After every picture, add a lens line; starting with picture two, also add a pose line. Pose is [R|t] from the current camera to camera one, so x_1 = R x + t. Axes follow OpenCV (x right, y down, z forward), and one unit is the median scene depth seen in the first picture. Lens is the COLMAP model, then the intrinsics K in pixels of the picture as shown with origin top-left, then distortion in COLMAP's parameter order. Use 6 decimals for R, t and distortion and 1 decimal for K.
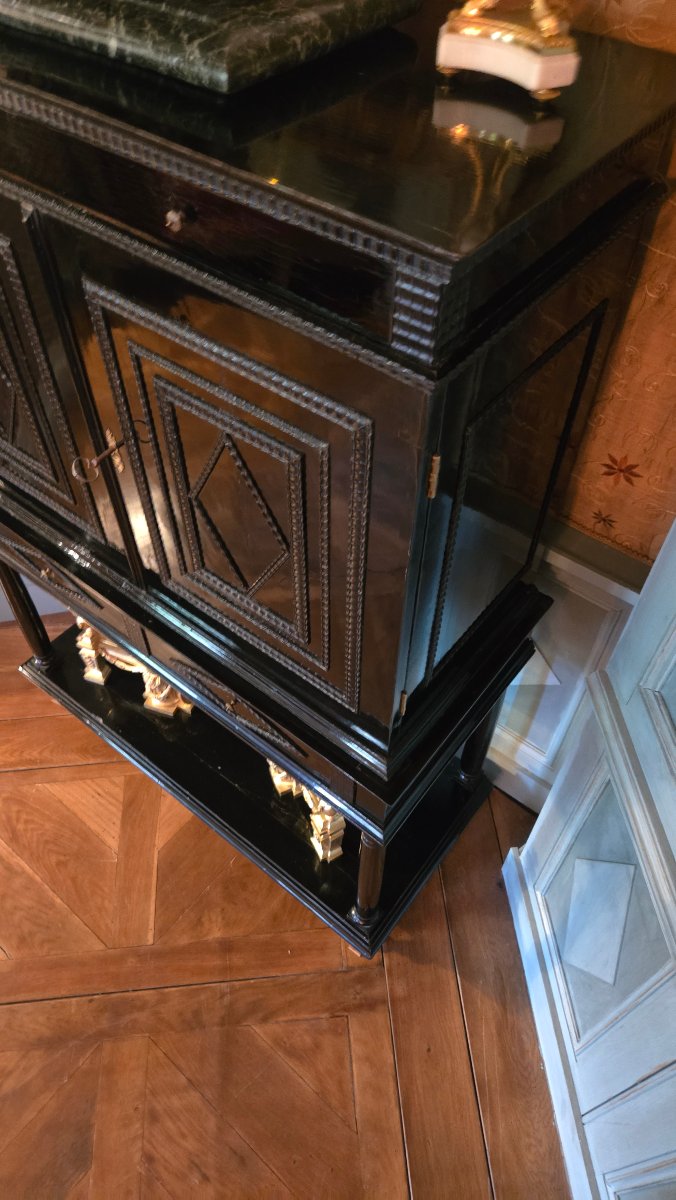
lens RADIAL K [[808.3, 0, 329.4], [0, 808.3, 598.1], [0, 0, 1]] dist [0.032138, -0.028385]
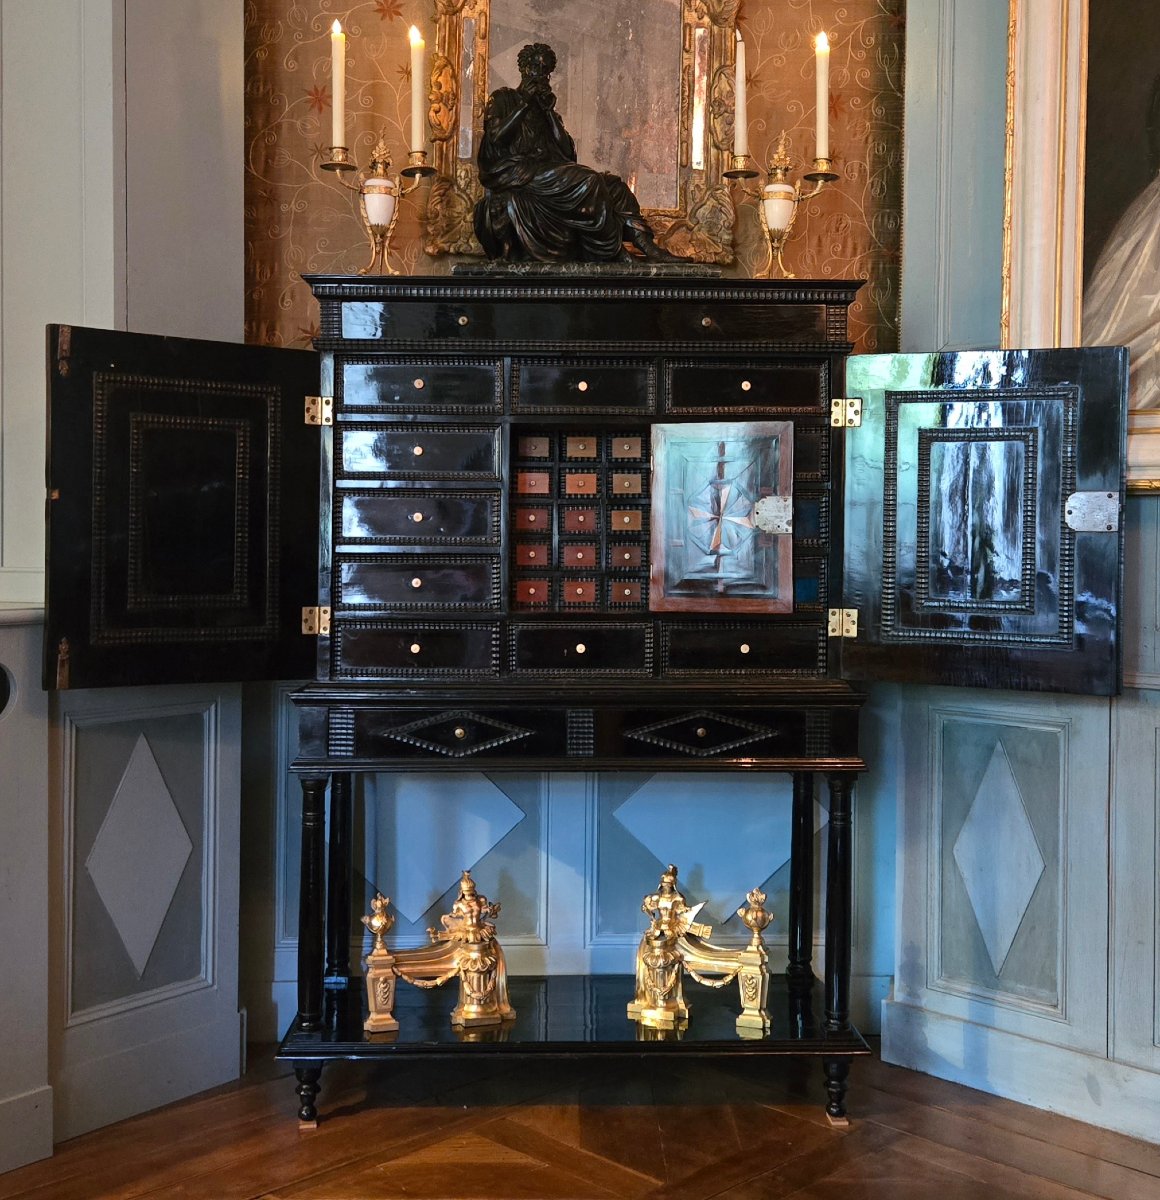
lens RADIAL K [[1543.4, 0, 586.7], [0, 1543.4, 593.7], [0, 0, 1]] dist [0.024742, 0.000000]
pose [[0.762305, -0.019846, 0.646914, -1.286612], [0.500558, 0.651700, -0.569850, 0.907519], [-0.410284, 0.758217, 0.506728, -0.169269]]
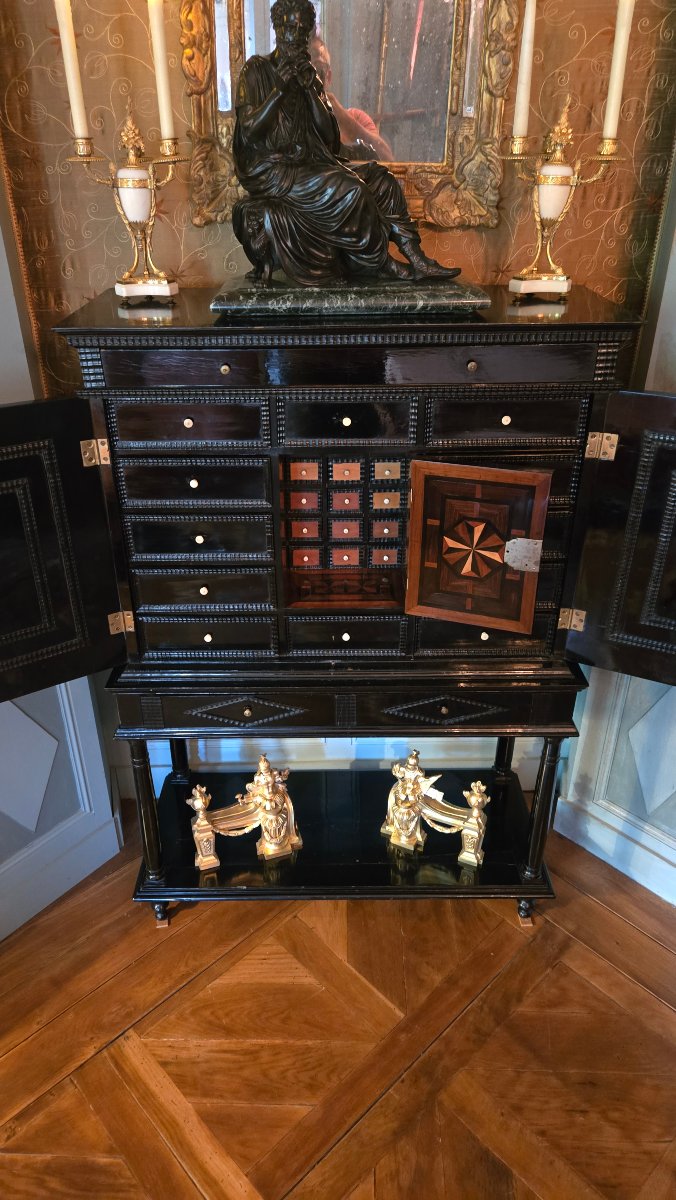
lens RADIAL K [[808.3, 0, 331.7], [0, 808.3, 609.3], [0, 0, 1]] dist [0.032138, -0.028385]
pose [[0.781912, -0.321774, 0.533924, -0.750161], [0.491243, 0.845340, -0.209955, 0.140180], [-0.383789, 0.426453, 0.819051, -0.134915]]
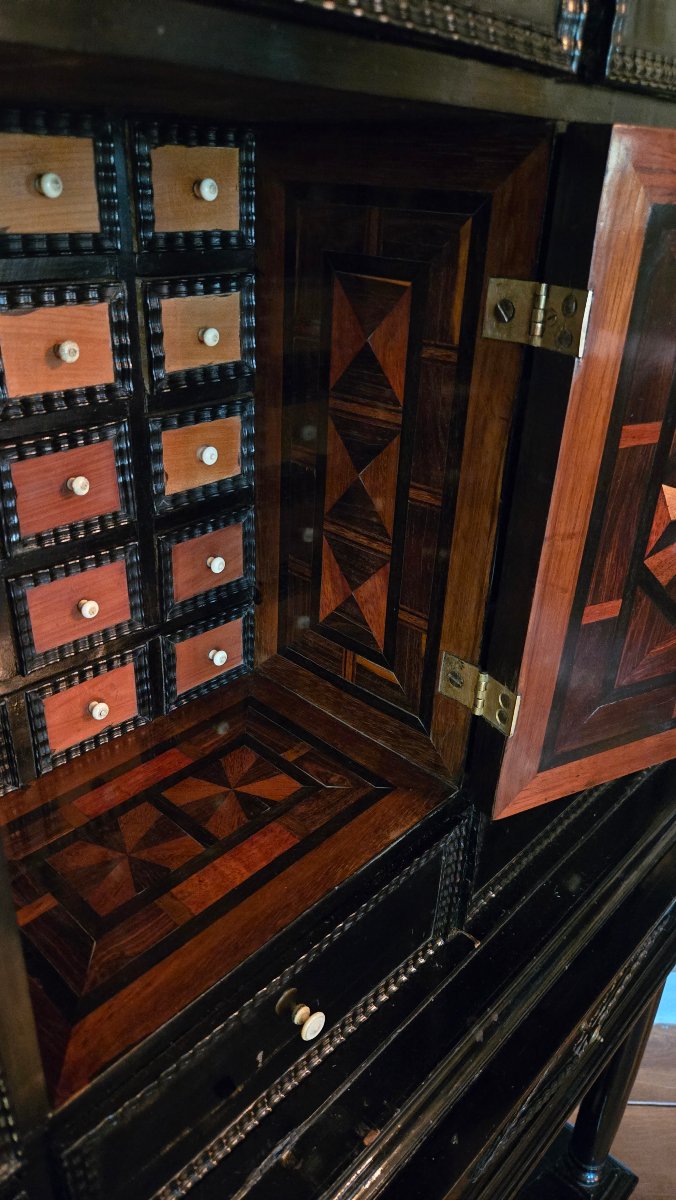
lens RADIAL K [[808.3, 0, 340.3], [0, 808.3, 607.1], [0, 0, 1]] dist [0.032138, -0.028385]
pose [[0.072277, -0.465372, 0.882159, -0.336640], [0.748217, 0.610143, 0.260570, -0.188685], [-0.659505, 0.641213, 0.392299, 0.568969]]
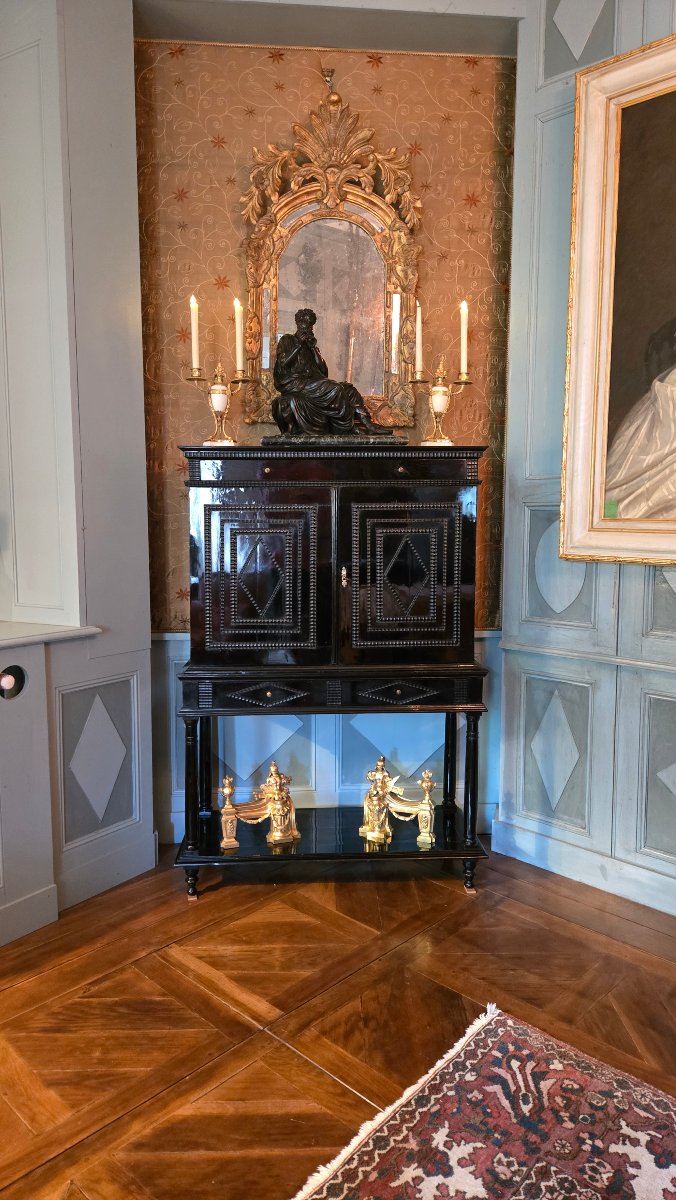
lens RADIAL K [[808.3, 0, 340.6], [0, 808.3, 609.0], [0, 0, 1]] dist [0.032138, -0.028385]
pose [[0.751269, -0.083915, 0.654640, -1.257087], [0.515460, 0.694058, -0.502578, 0.756489], [-0.412184, 0.715012, 0.564679, -0.255470]]
